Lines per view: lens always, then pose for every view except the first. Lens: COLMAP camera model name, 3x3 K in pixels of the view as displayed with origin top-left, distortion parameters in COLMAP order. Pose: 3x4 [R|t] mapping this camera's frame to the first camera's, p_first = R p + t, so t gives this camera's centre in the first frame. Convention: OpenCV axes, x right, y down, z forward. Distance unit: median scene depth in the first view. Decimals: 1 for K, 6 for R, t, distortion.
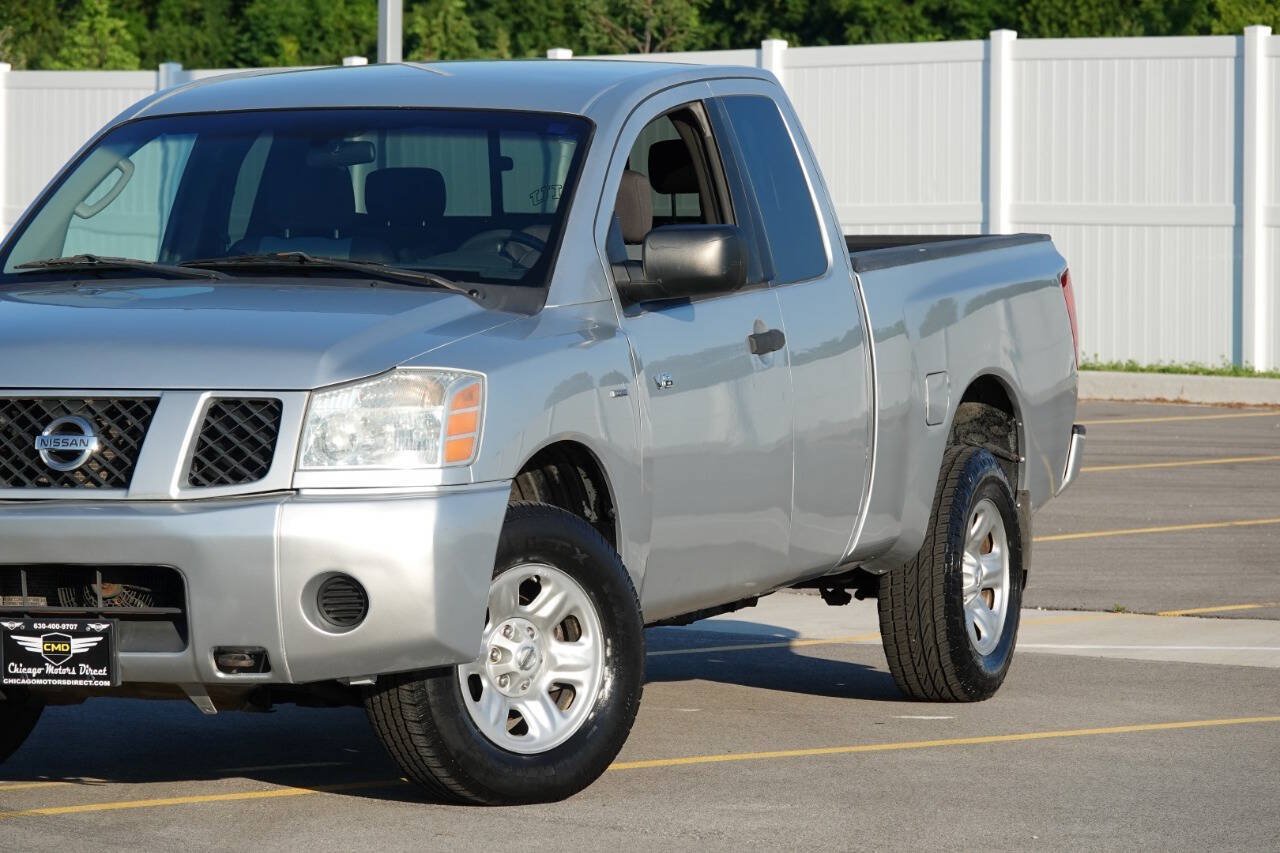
lens RADIAL K [[6235.5, 0, 674.8], [0, 6235.5, 371.9], [0, 0, 1]] dist [0.079002, 0.656711]
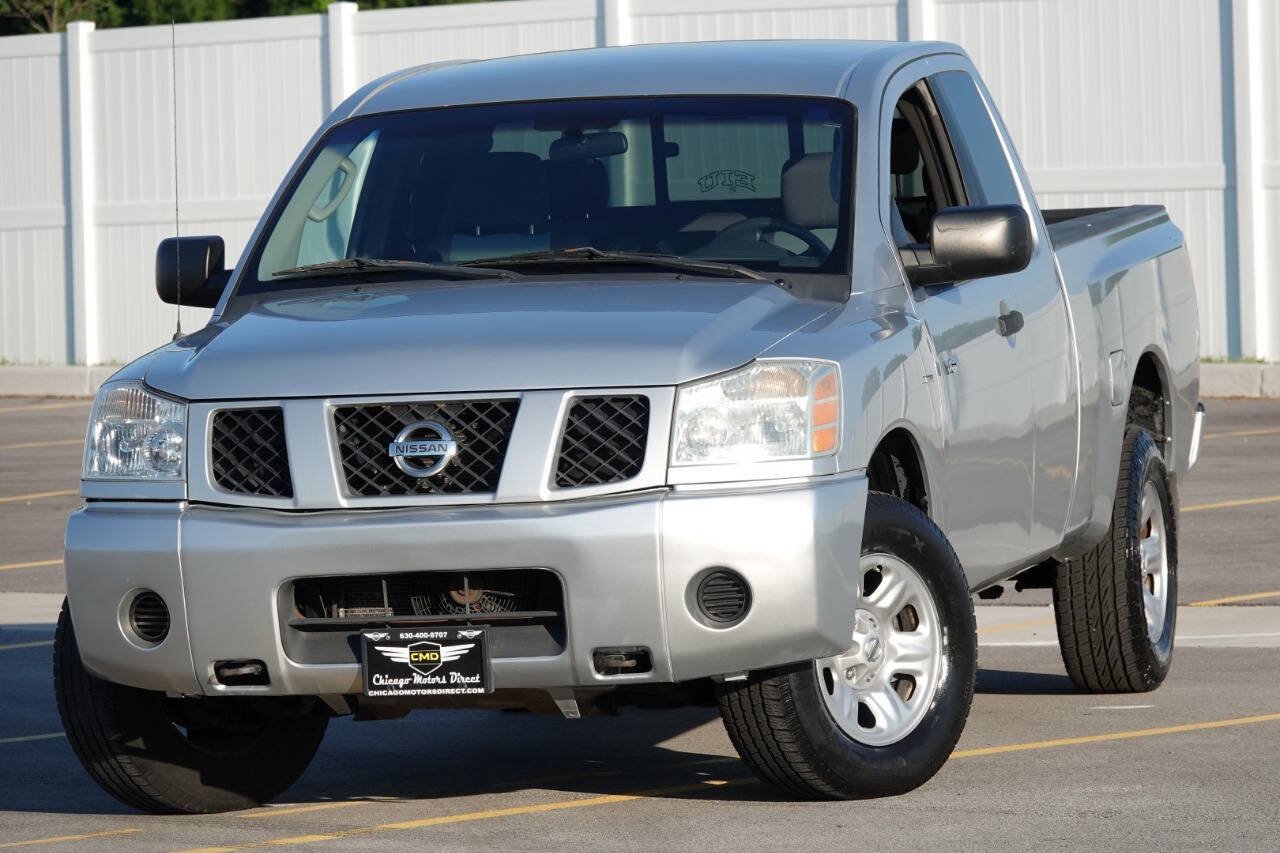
lens RADIAL K [[7630.7, 0, 640.0], [0, 7630.7, 426.5], [0, 0, 1]] dist [0.003285, -4.528945]
pose [[0.992409, -0.039505, 0.116466, -0.203287], [0.038934, 0.999216, 0.007178, 0.000562], [-0.116658, -0.002589, 0.993169, -0.198181]]
